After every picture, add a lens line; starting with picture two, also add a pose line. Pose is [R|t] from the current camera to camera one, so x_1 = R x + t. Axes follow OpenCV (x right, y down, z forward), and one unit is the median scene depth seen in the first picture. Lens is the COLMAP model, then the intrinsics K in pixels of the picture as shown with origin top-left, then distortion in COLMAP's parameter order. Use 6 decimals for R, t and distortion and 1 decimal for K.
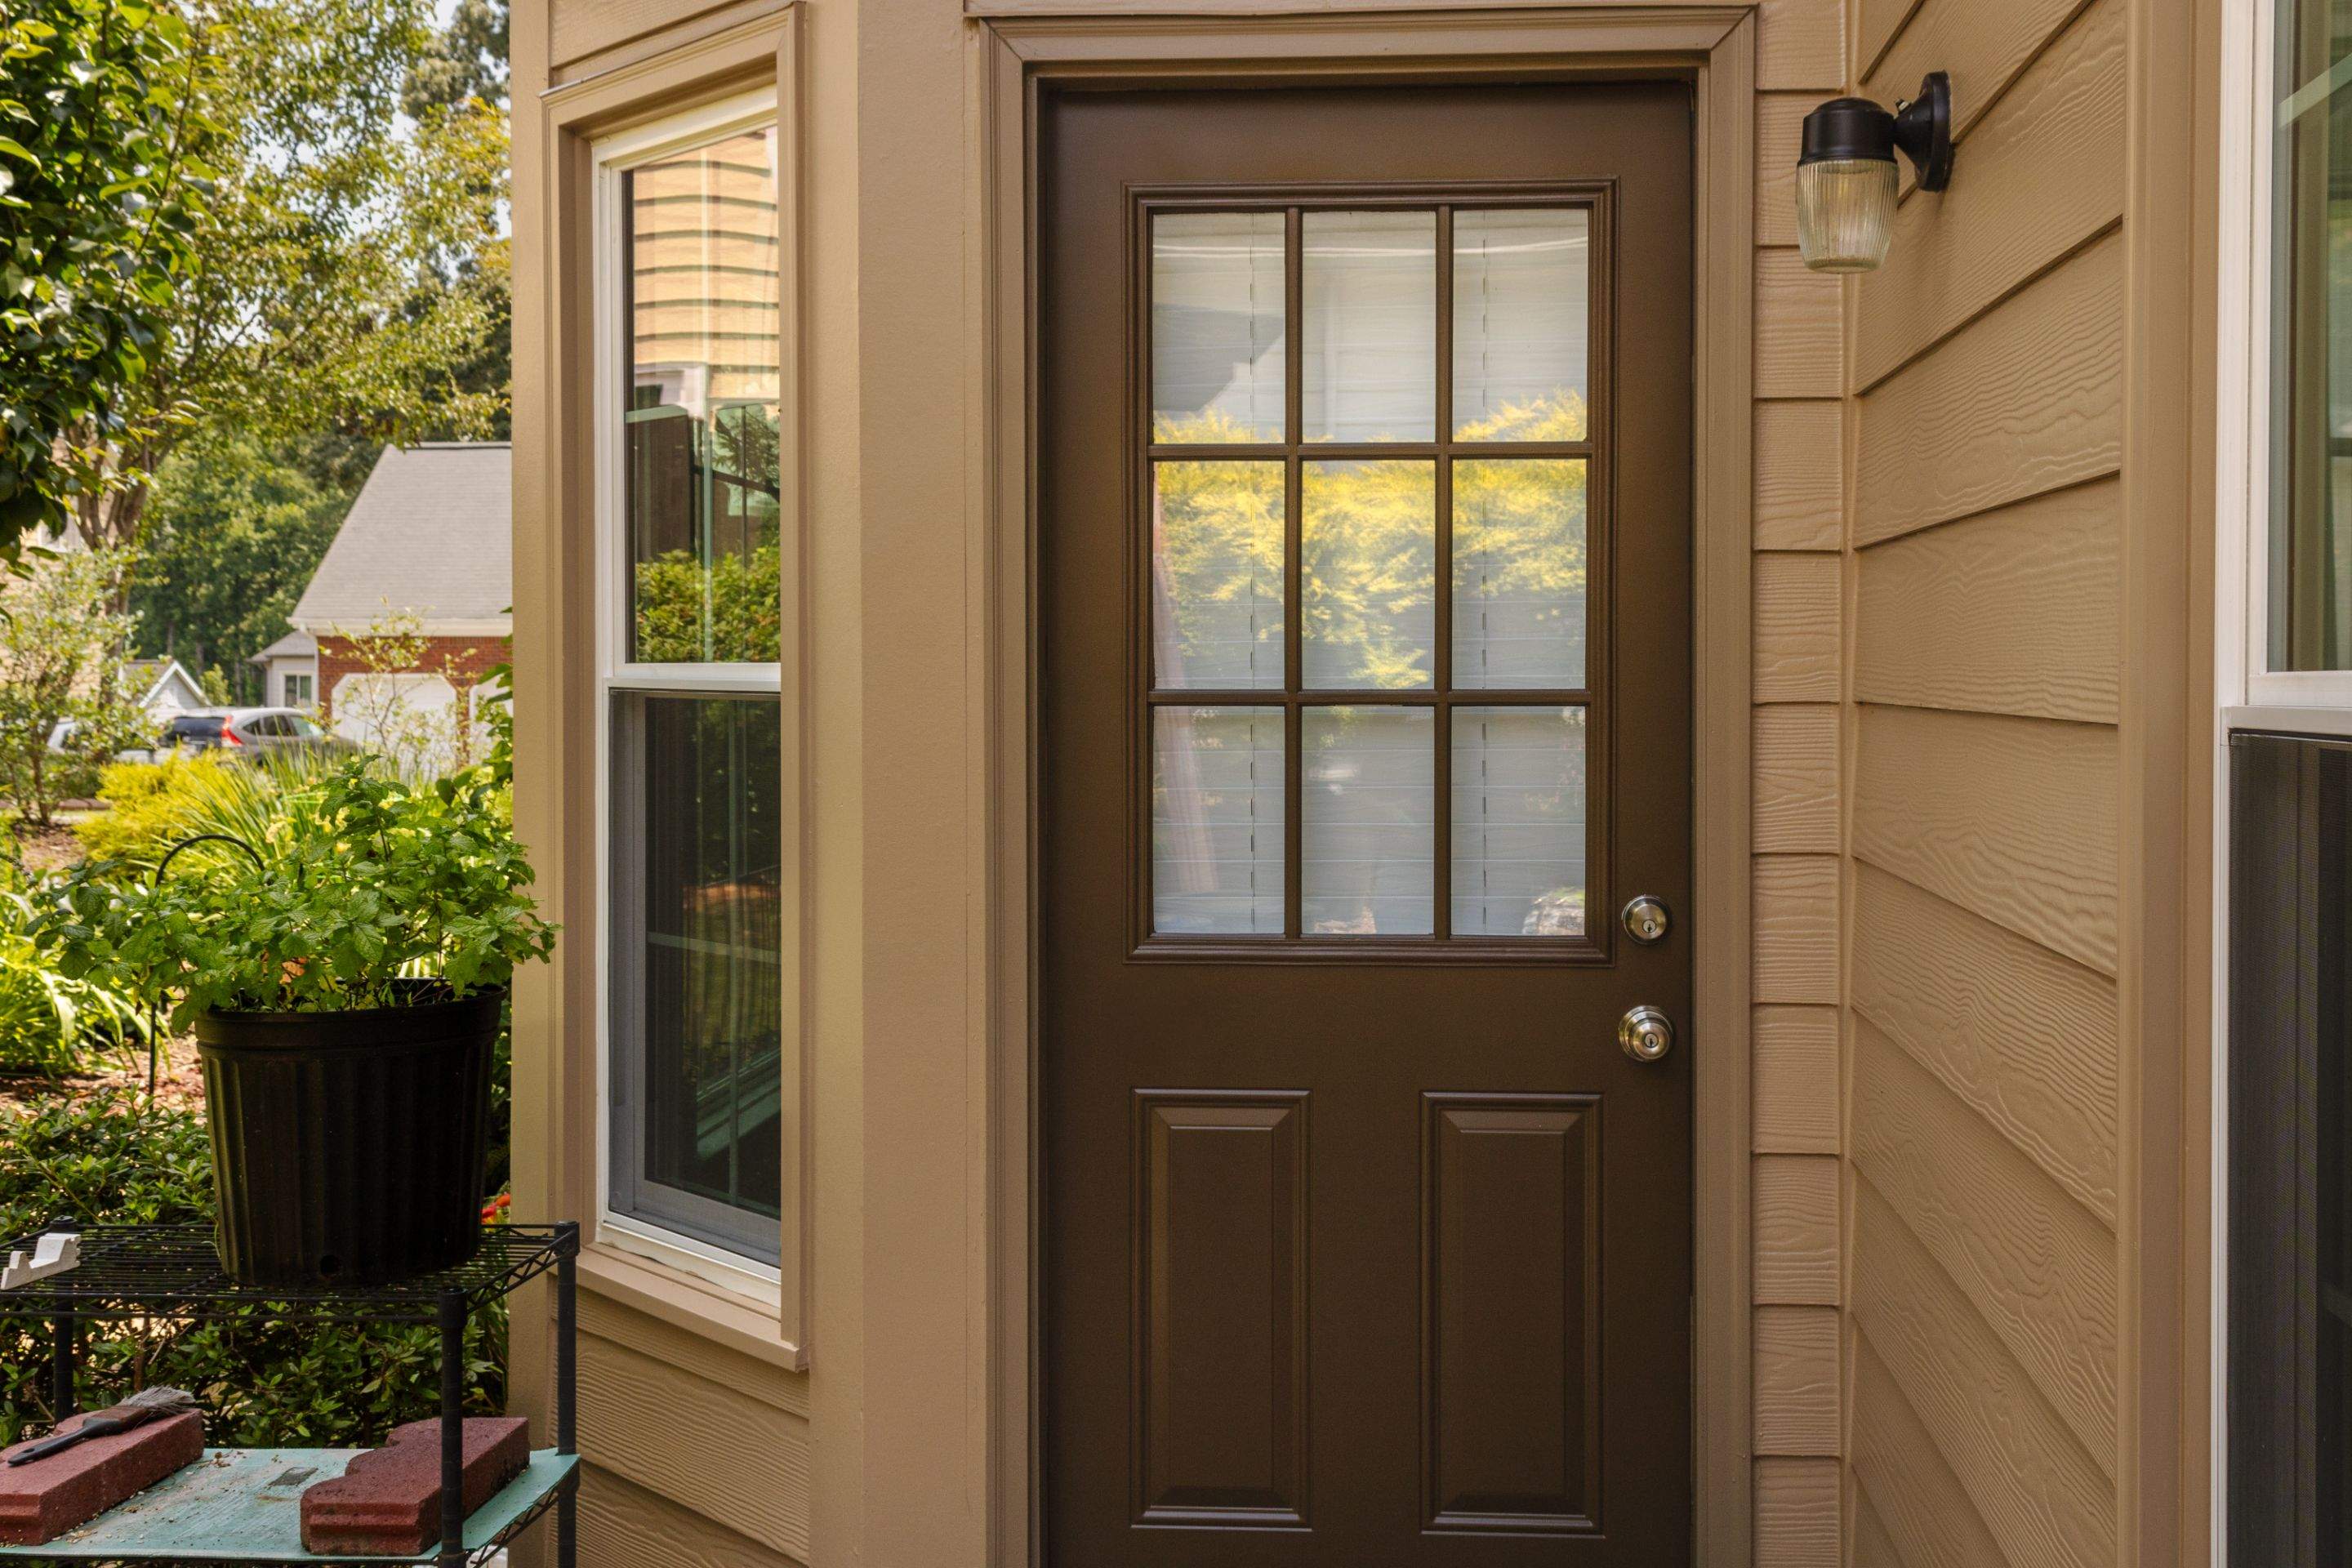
lens RADIAL K [[3177.0, 0, 1176.0], [0, 3177.0, 784.0], [0, 0, 1]] dist [0.070221, -0.010945]
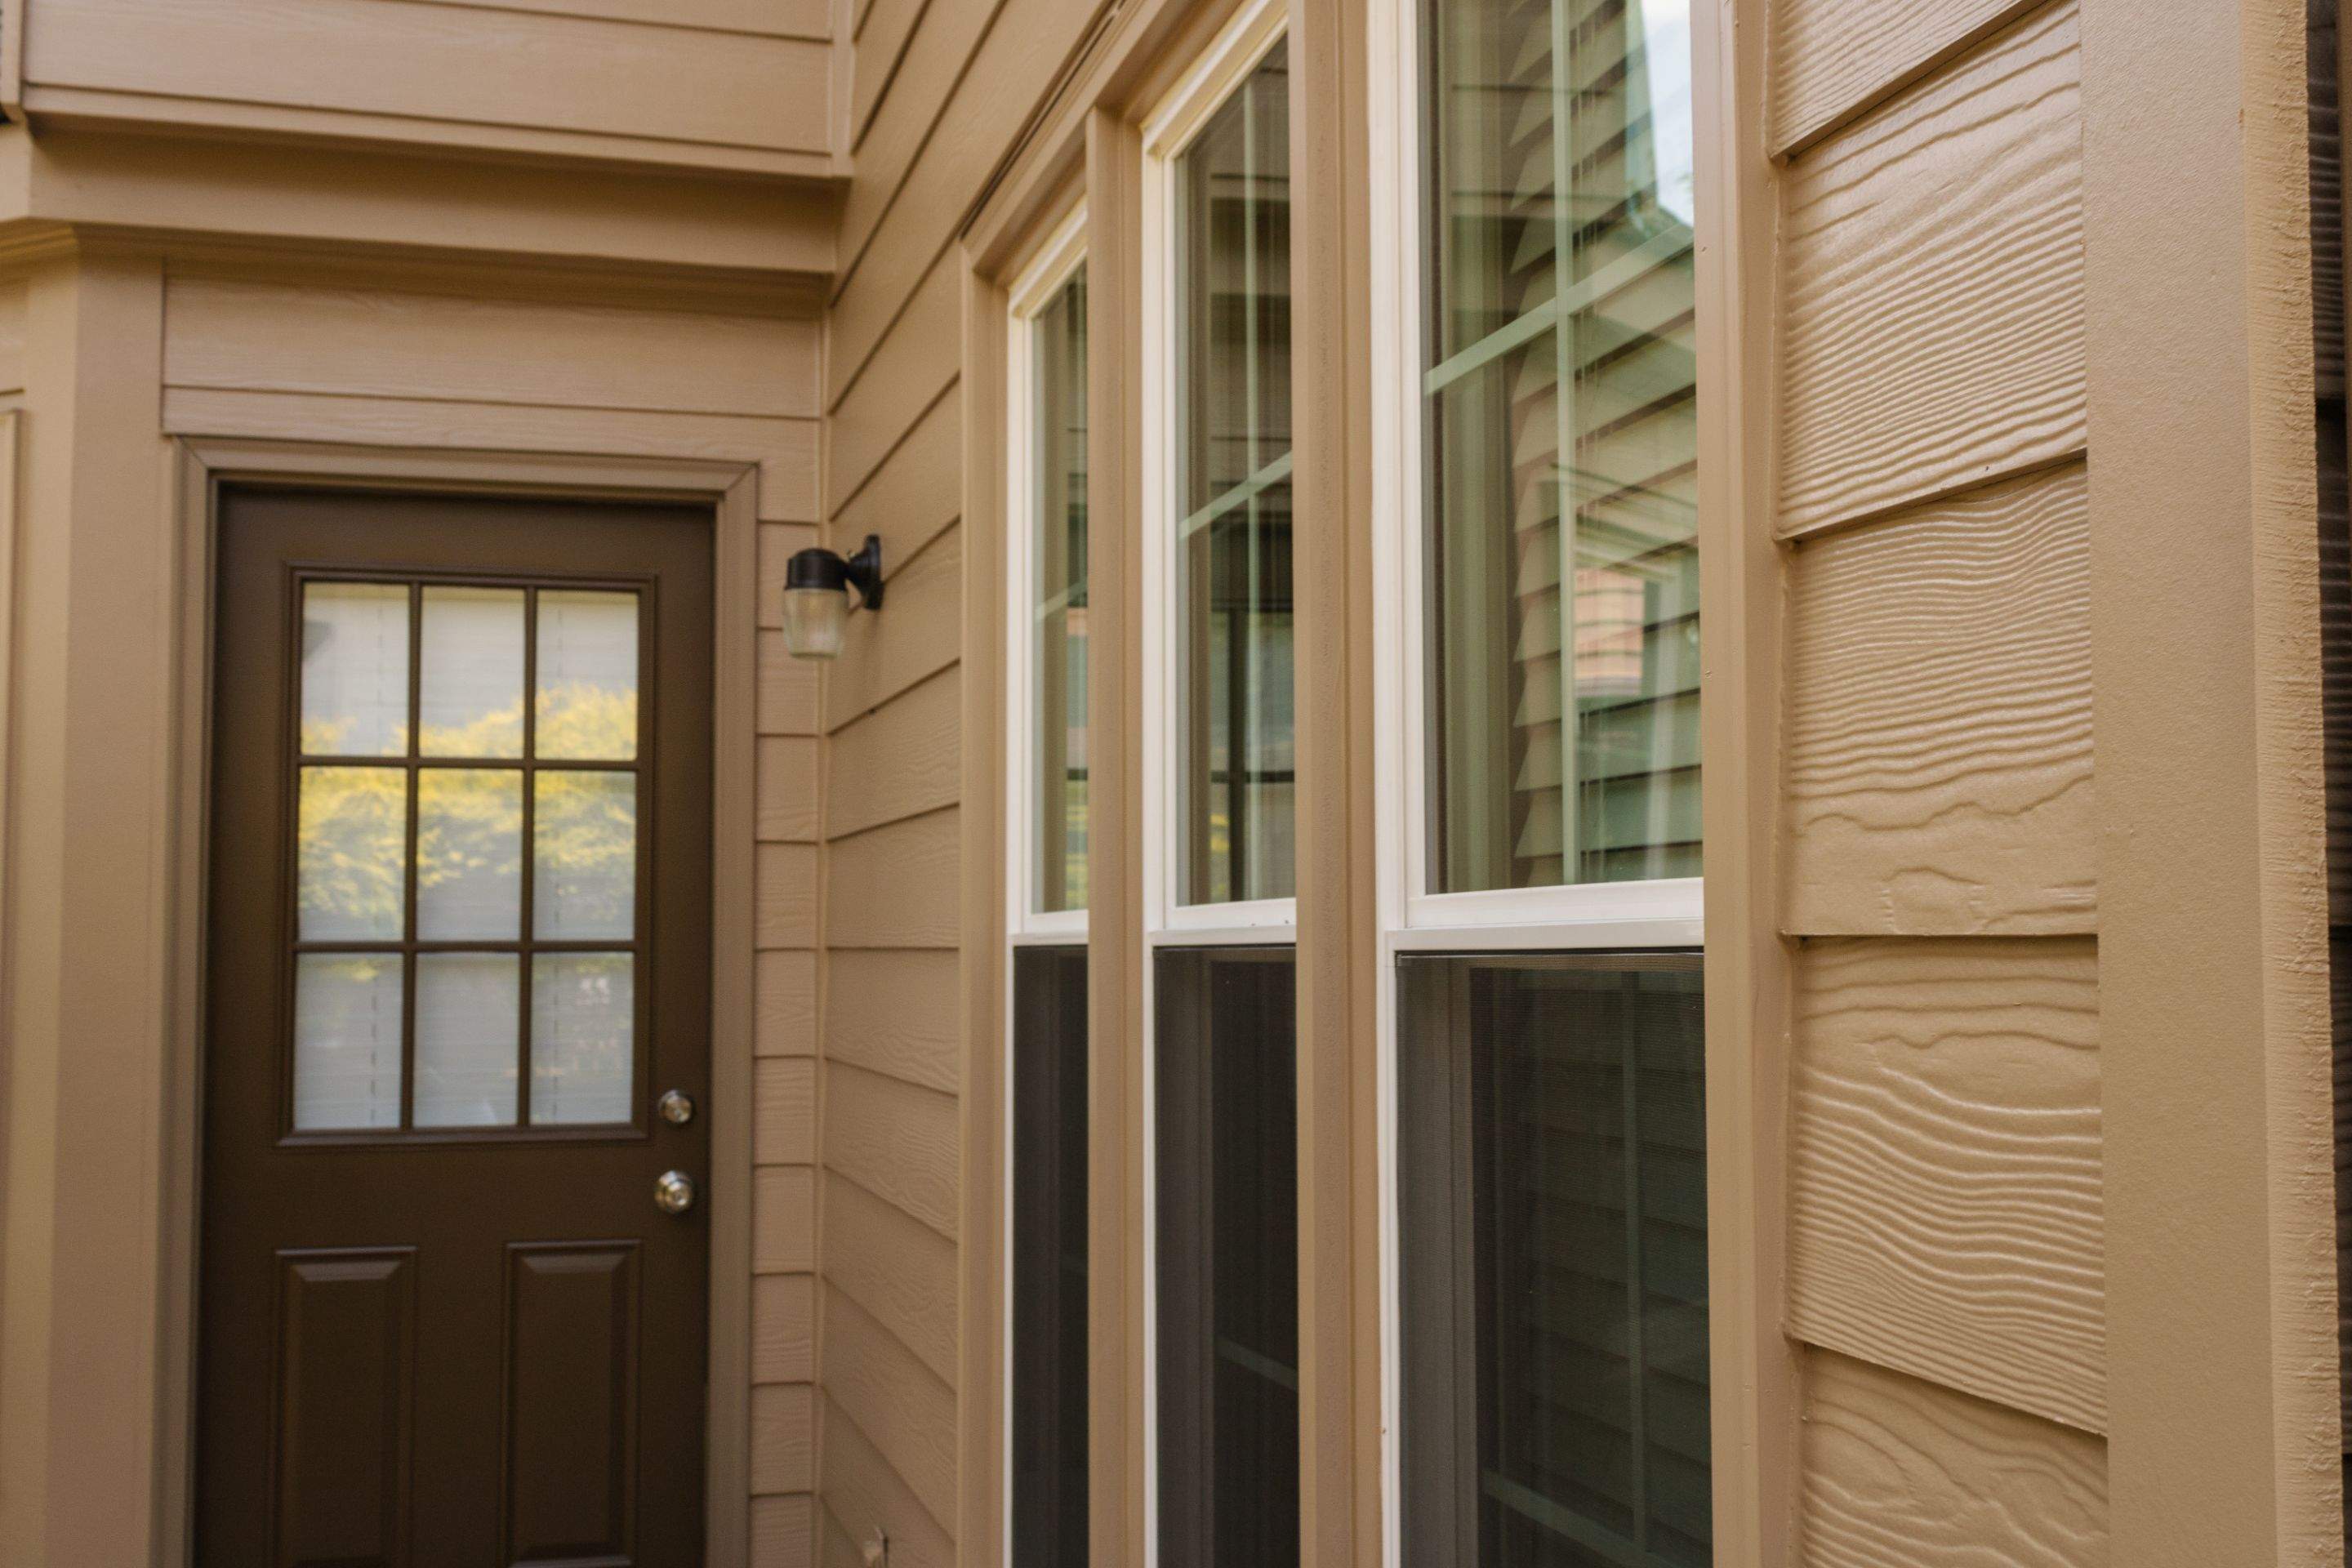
lens RADIAL K [[2898.7, 0, 1176.0], [0, 2898.7, 784.0], [0, 0, 1]] dist [0.091292, -0.012306]
pose [[0.948555, 0.019272, 0.316025, -0.048487], [0.009188, 0.996050, -0.088319, 0.016693], [-0.316479, 0.086679, 0.944631, -0.272438]]
